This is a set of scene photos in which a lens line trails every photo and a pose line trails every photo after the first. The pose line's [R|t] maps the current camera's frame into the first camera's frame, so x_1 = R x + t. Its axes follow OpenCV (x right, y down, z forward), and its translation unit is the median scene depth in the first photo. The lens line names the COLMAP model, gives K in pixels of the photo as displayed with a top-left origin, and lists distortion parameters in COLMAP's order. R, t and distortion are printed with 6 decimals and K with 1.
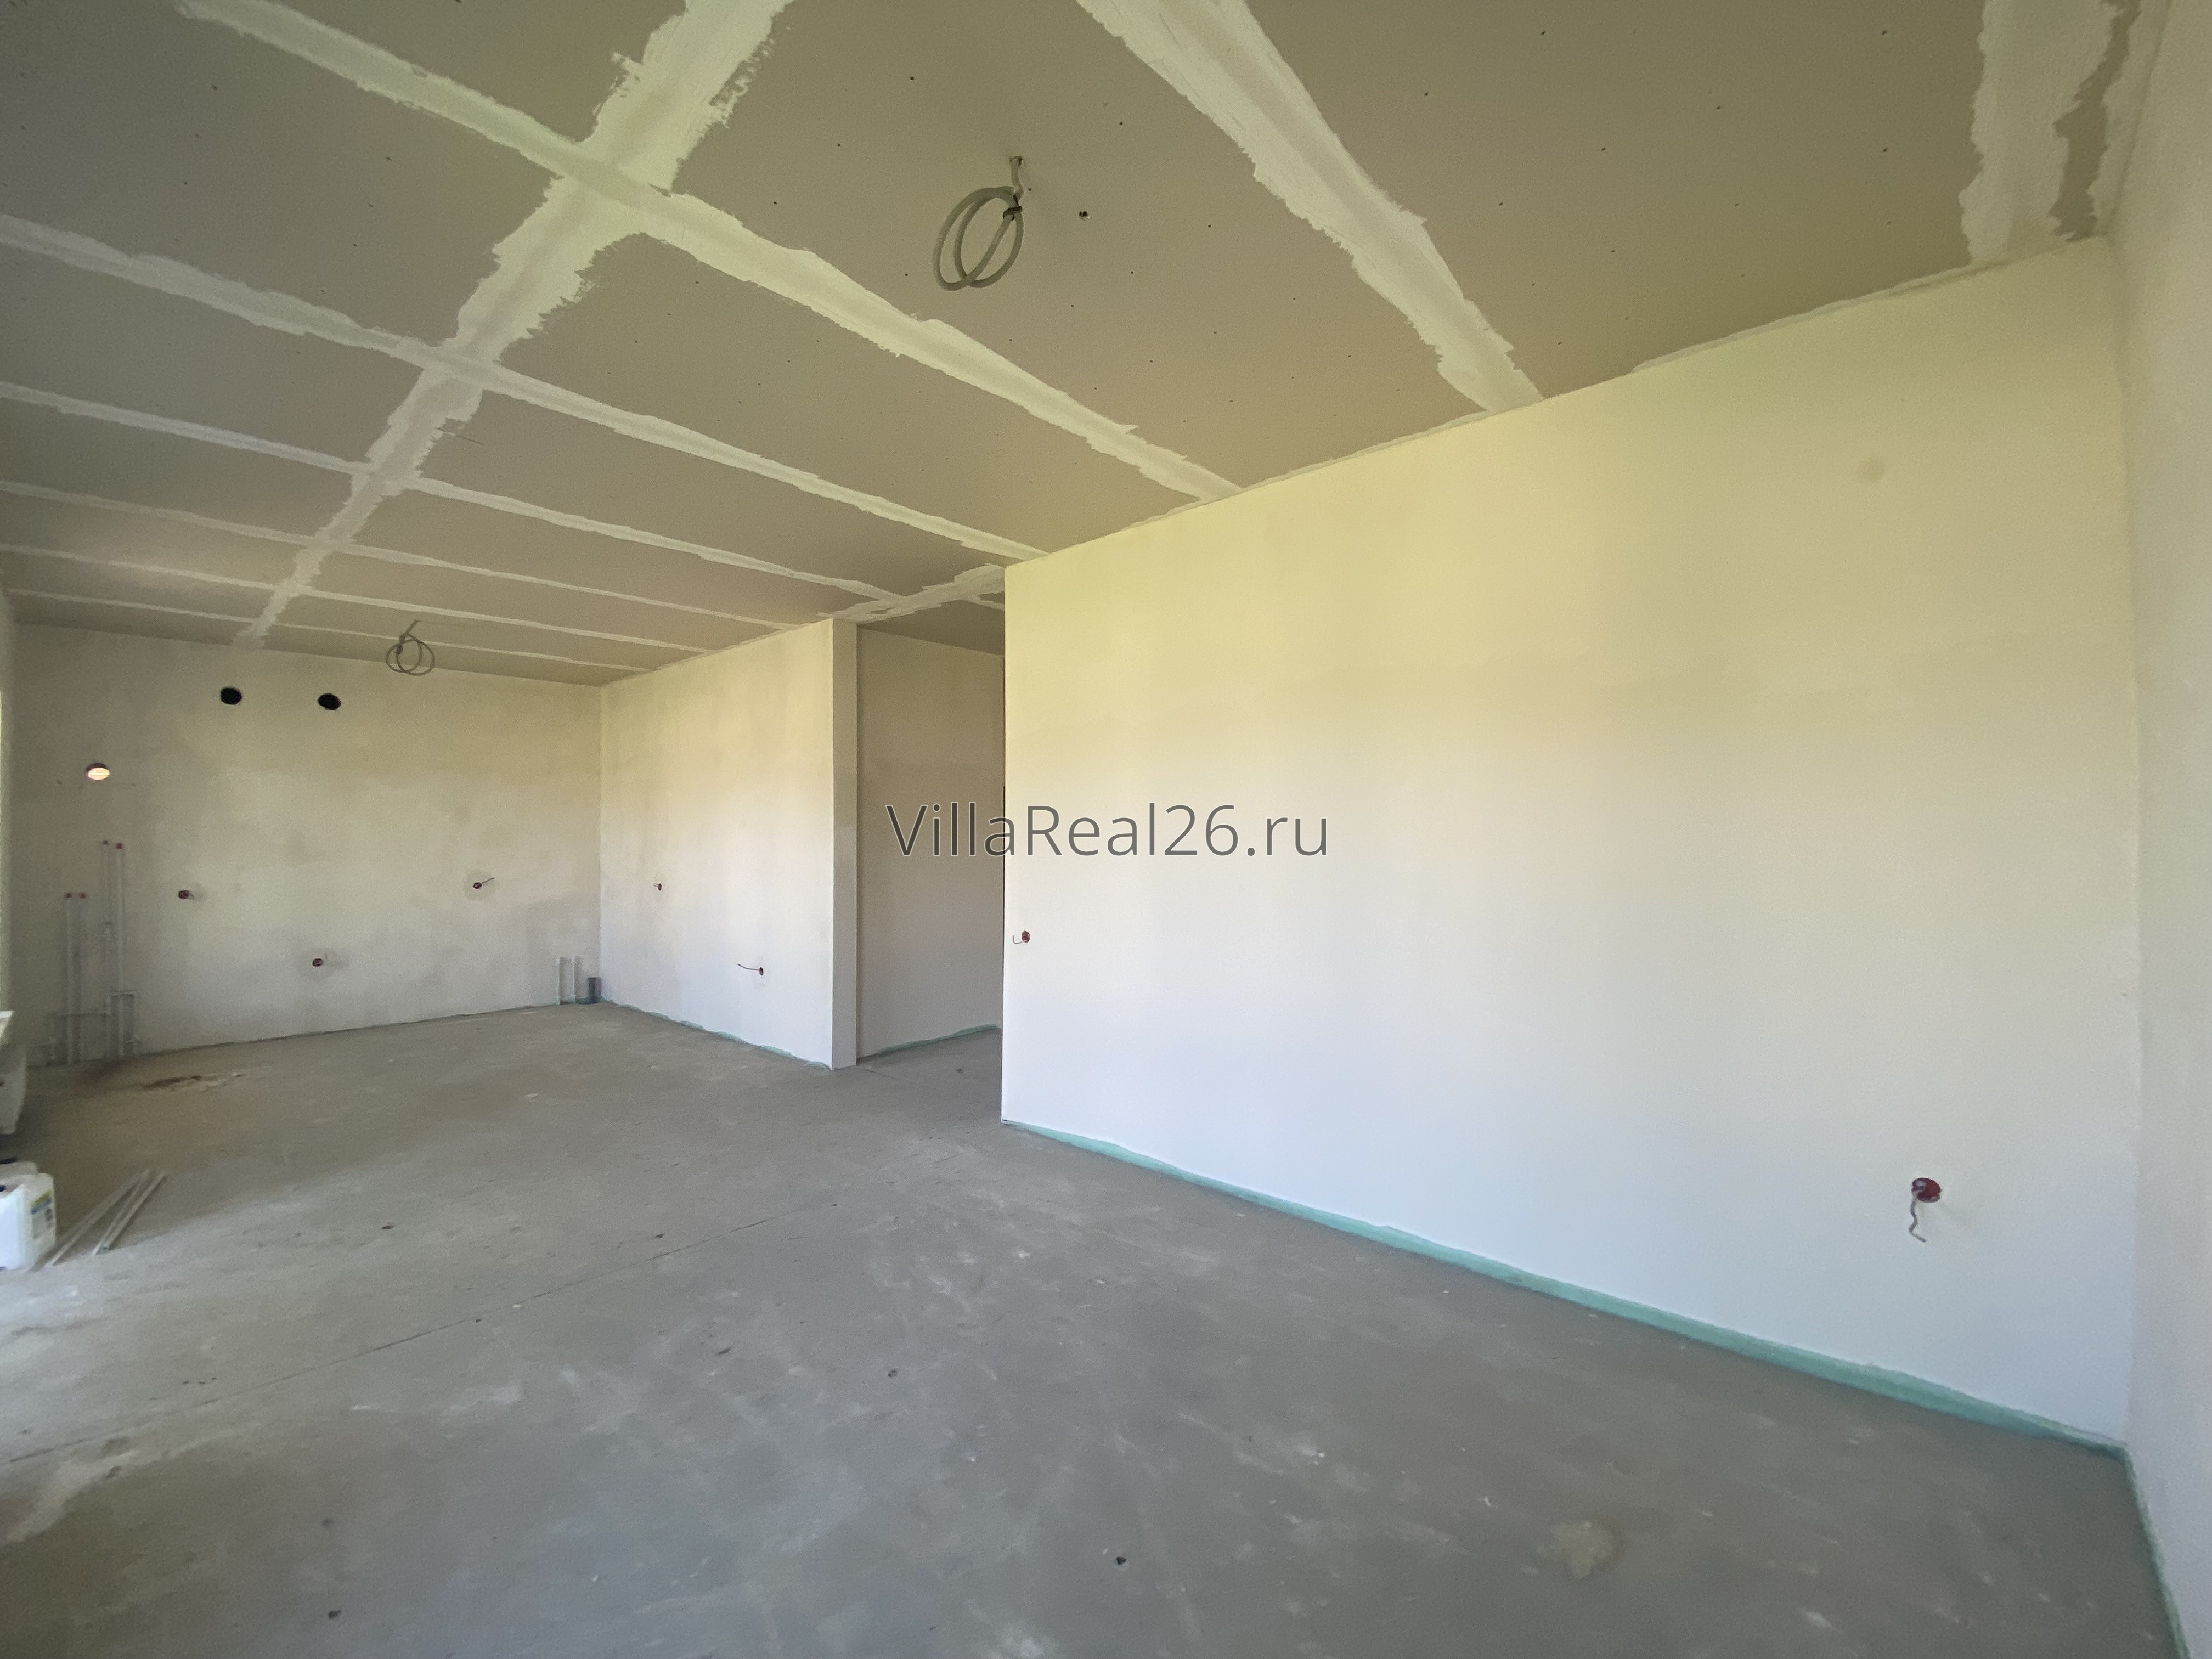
lens RADIAL K [[890.2, 0, 1109.2], [0, 890.2, 829.5], [0, 0, 1]] dist [-0.001188, -0.008743]
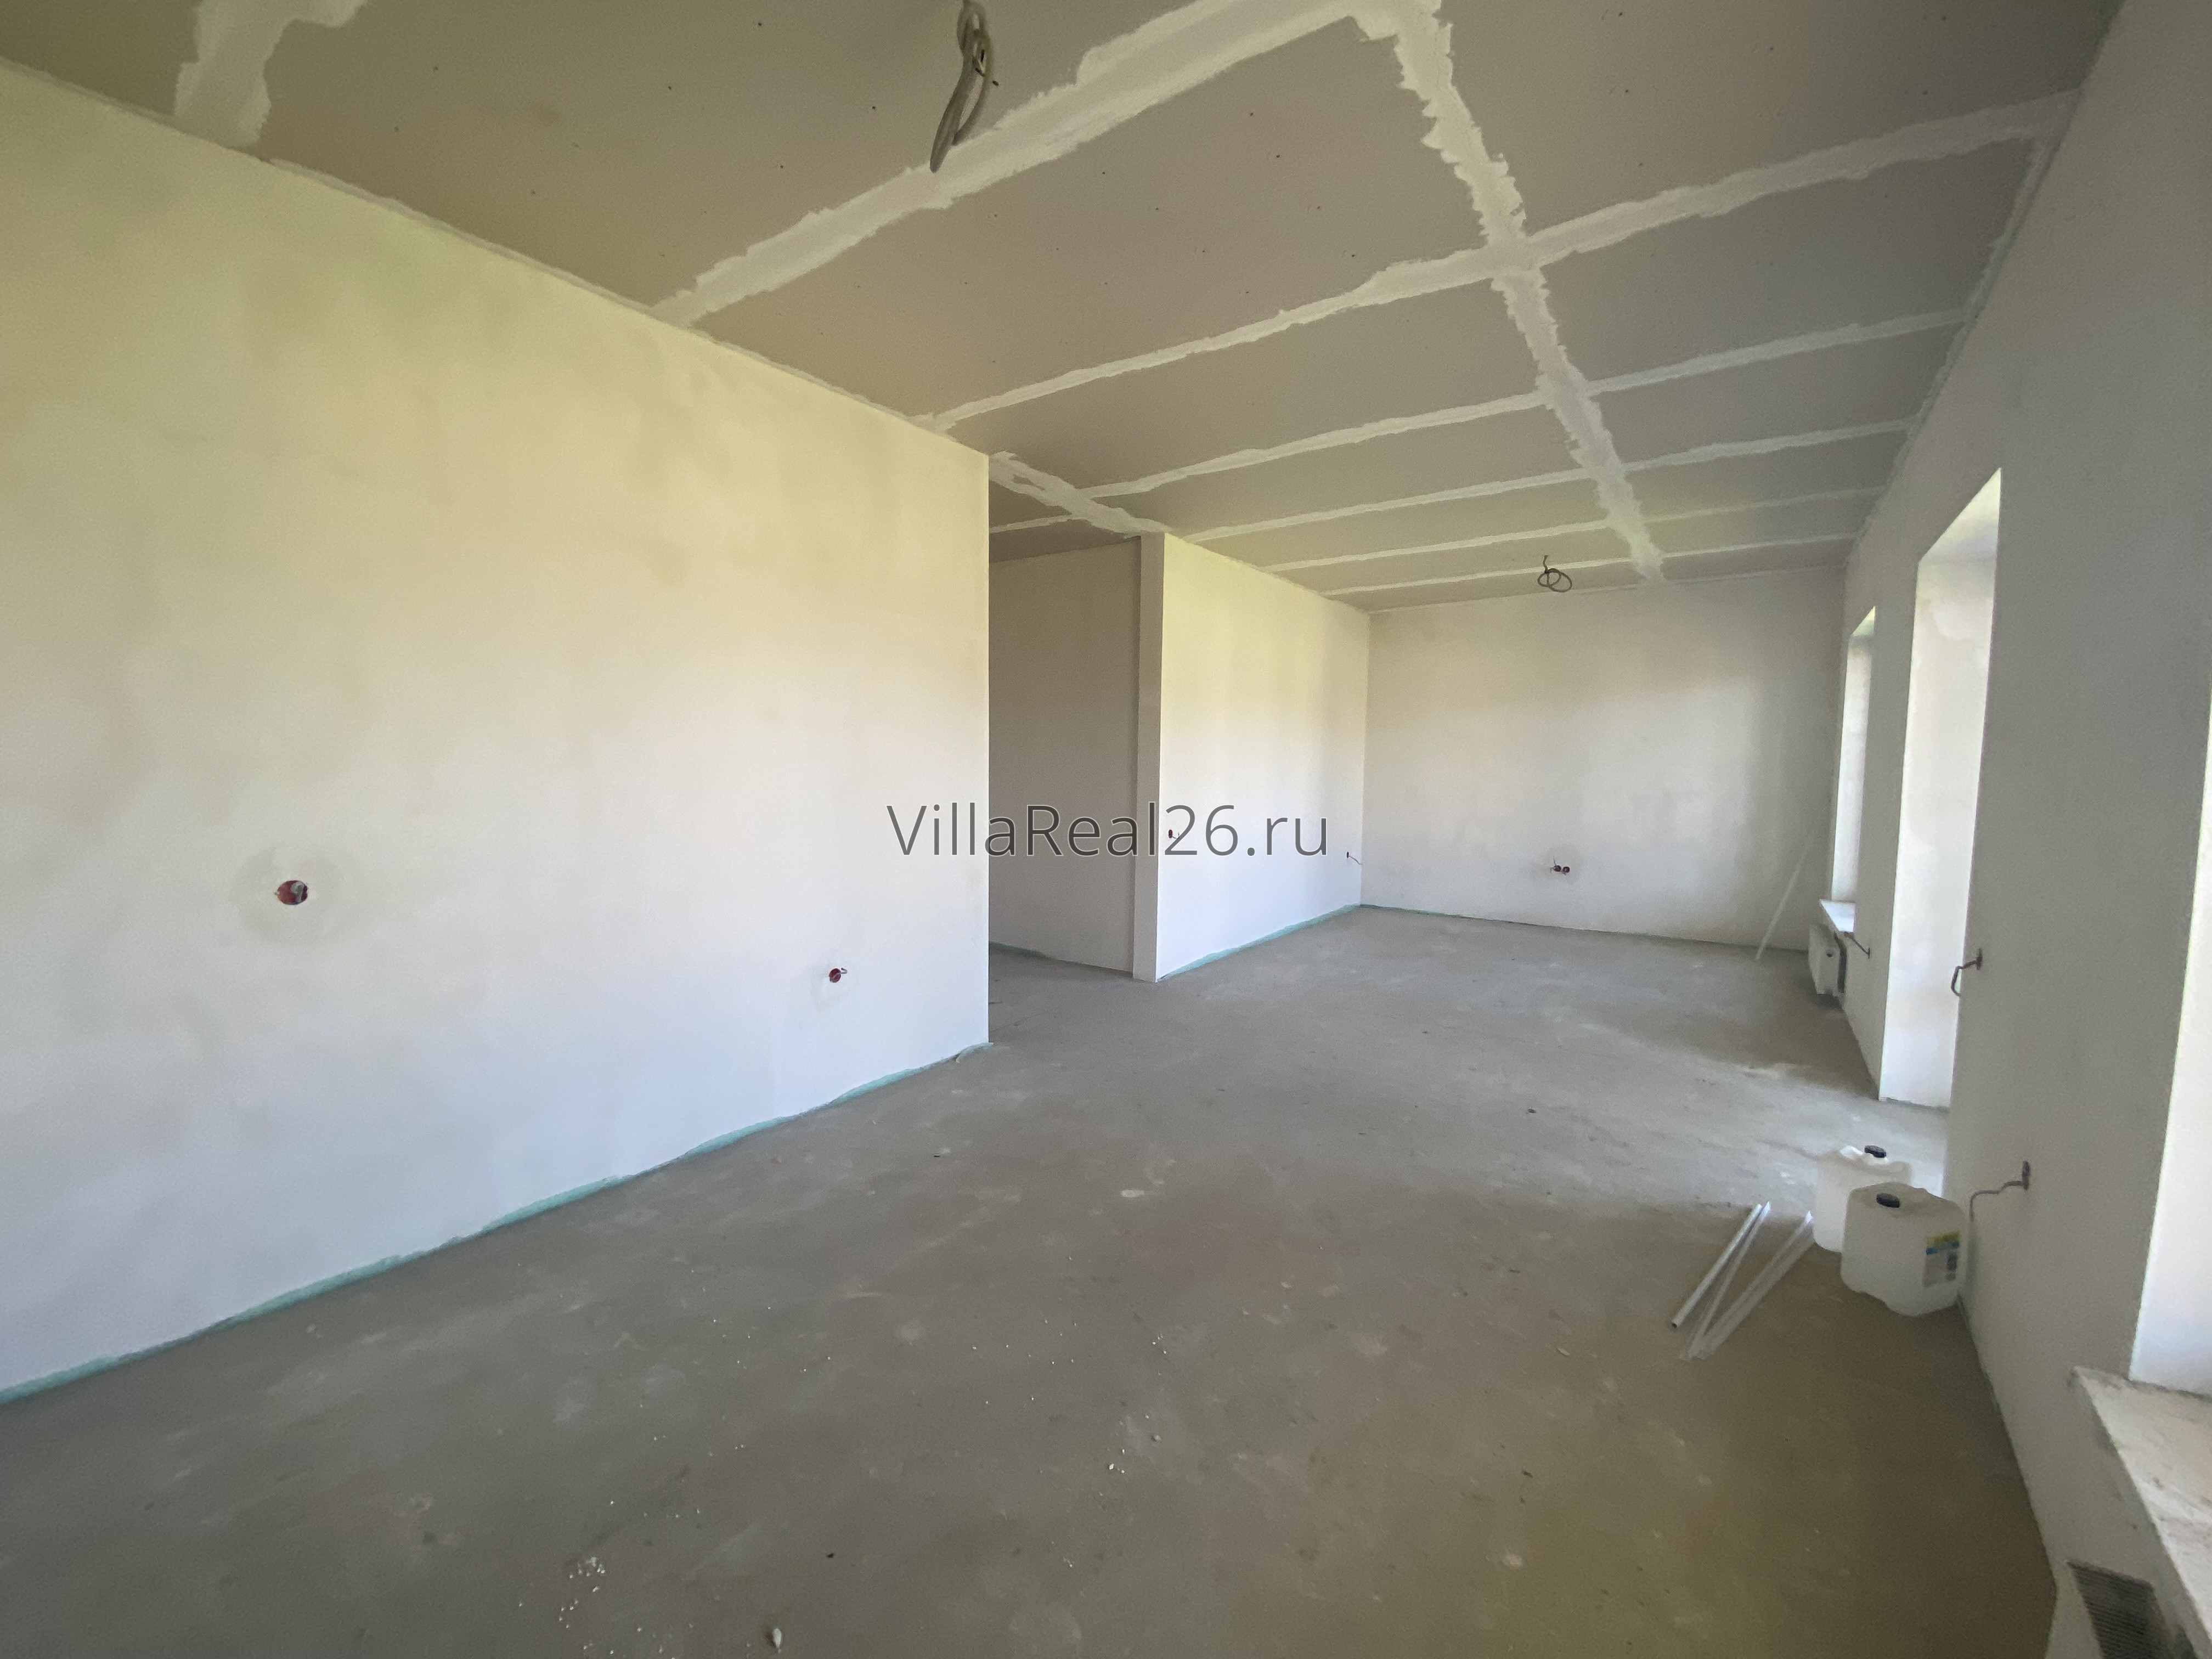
lens RADIAL K [[890.2, 0, 1109.0], [0, 890.2, 829.3], [0, 0, 1]] dist [-0.001188, -0.008743]
pose [[-0.096382, -0.064659, 0.993242, -2.019360], [-0.018907, 0.997827, 0.063123, 0.047608], [-0.995165, -0.012695, -0.097395, 1.799926]]
